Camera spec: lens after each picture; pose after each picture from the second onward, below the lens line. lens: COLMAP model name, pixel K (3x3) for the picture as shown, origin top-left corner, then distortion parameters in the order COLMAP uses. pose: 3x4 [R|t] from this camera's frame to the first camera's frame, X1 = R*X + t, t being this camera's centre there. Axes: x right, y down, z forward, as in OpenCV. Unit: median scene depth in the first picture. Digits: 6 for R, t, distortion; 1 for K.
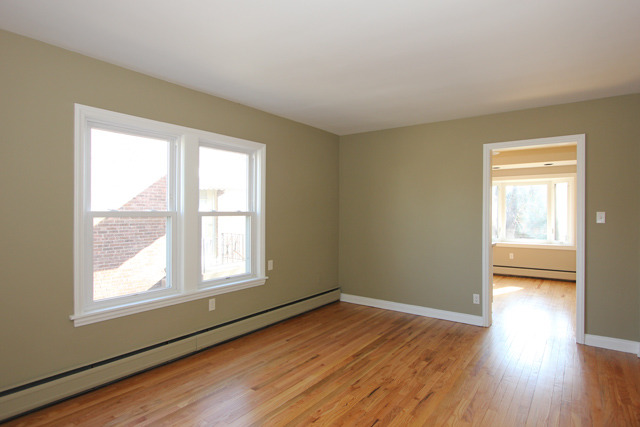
lens RADIAL K [[364.3, 0, 320.0], [0, 364.3, 213.5], [0, 0, 1]] dist [0.000218, -0.000045]
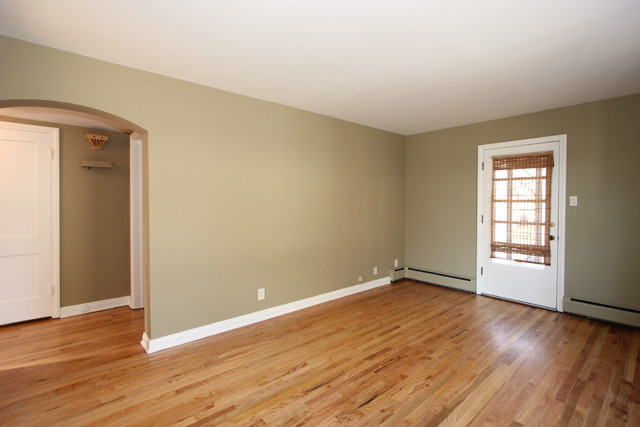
lens RADIAL K [[302.4, 0, 323.2], [0, 302.4, 209.8], [0, 0, 1]] dist [-0.001398, -0.000494]
pose [[-0.975064, -0.010649, 0.221669, 0.084129], [-0.004400, 0.999579, 0.028665, -0.004987], [-0.221881, 0.026975, -0.974700, 1.534063]]
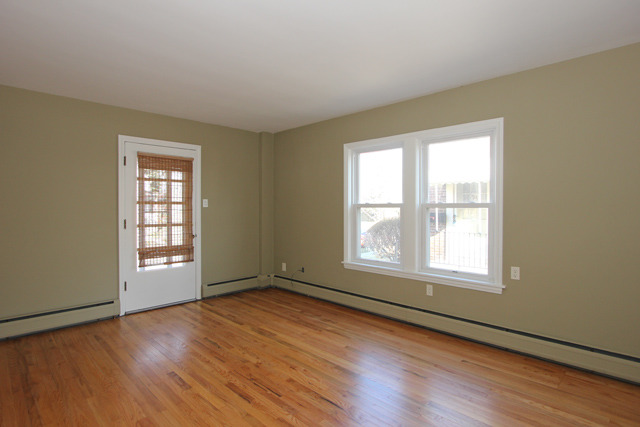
lens RADIAL K [[342.3, 0, 322.0], [0, 342.3, 211.2], [0, 0, 1]] dist [-0.000056, 0.000020]
pose [[-0.158081, 0.013249, -0.987337, 0.860046], [-0.002211, 0.999903, 0.013771, 0.005025], [0.987424, 0.004360, -0.158036, 0.974969]]
